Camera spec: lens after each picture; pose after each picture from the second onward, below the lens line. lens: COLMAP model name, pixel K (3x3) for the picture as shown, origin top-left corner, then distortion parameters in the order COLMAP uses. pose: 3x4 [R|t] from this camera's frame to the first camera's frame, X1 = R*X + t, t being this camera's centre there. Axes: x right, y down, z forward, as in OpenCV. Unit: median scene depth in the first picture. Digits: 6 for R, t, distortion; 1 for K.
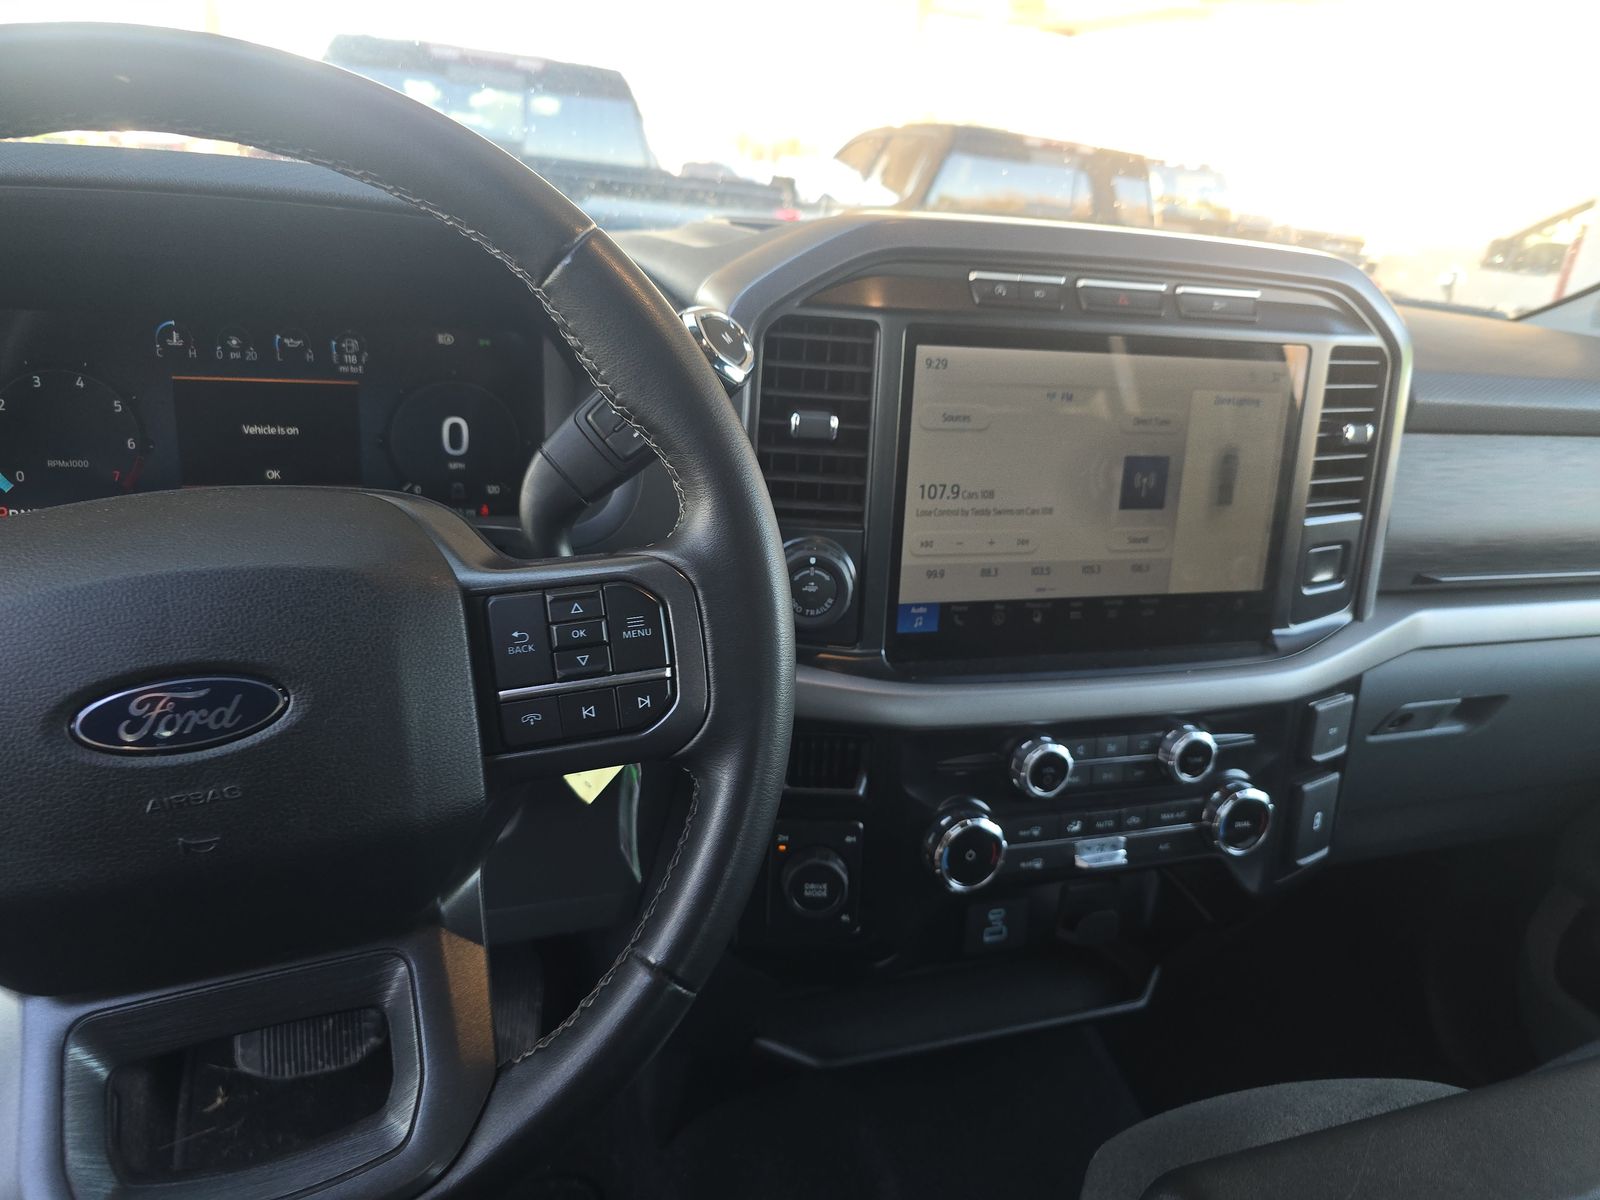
lens RADIAL K [[1116.5, 0, 798.8], [0, 1116.5, 628.5], [0, 0, 1]] dist [0.057352, -0.072138]
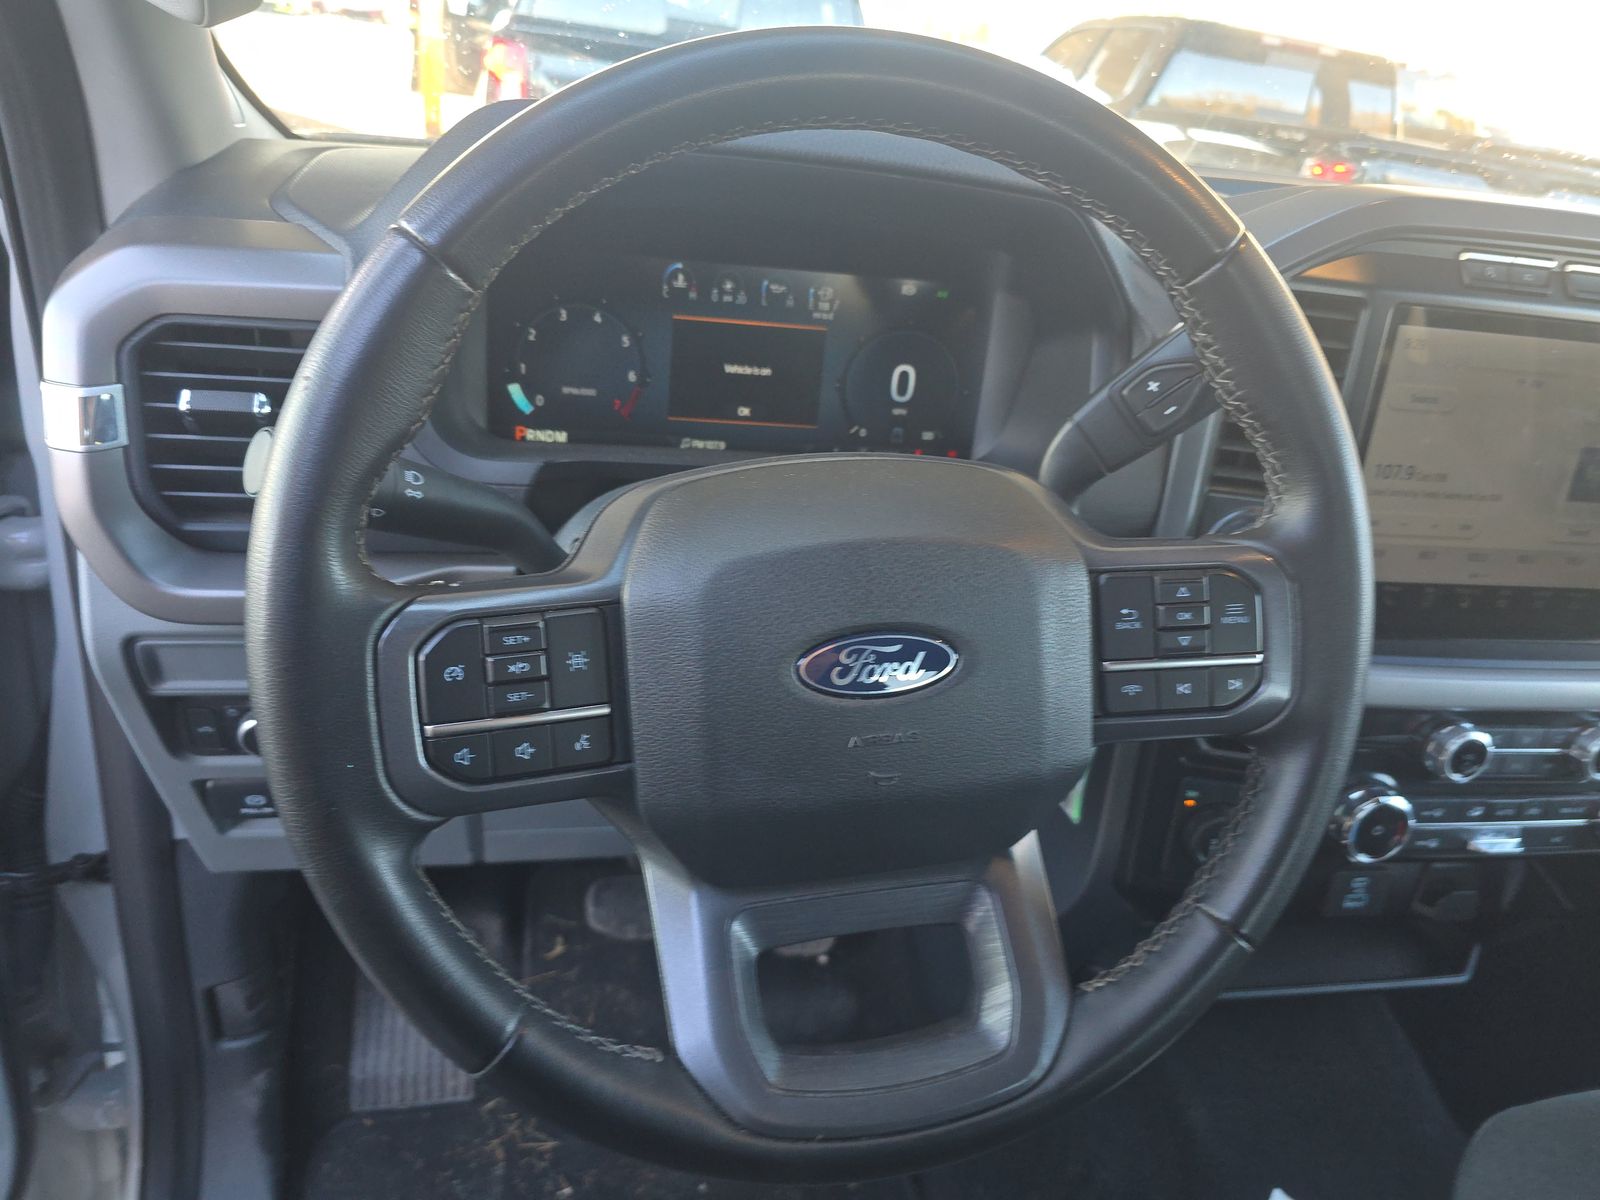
lens RADIAL K [[1102.4, 0, 850.2], [0, 1102.4, 643.0], [0, 0, 1]] dist [0.075633, -0.108462]
pose [[0.988676, 0.093483, -0.117390, -0.221350], [-0.082456, 0.992007, 0.095516, -0.025858], [0.125380, -0.084755, 0.988482, -0.058279]]
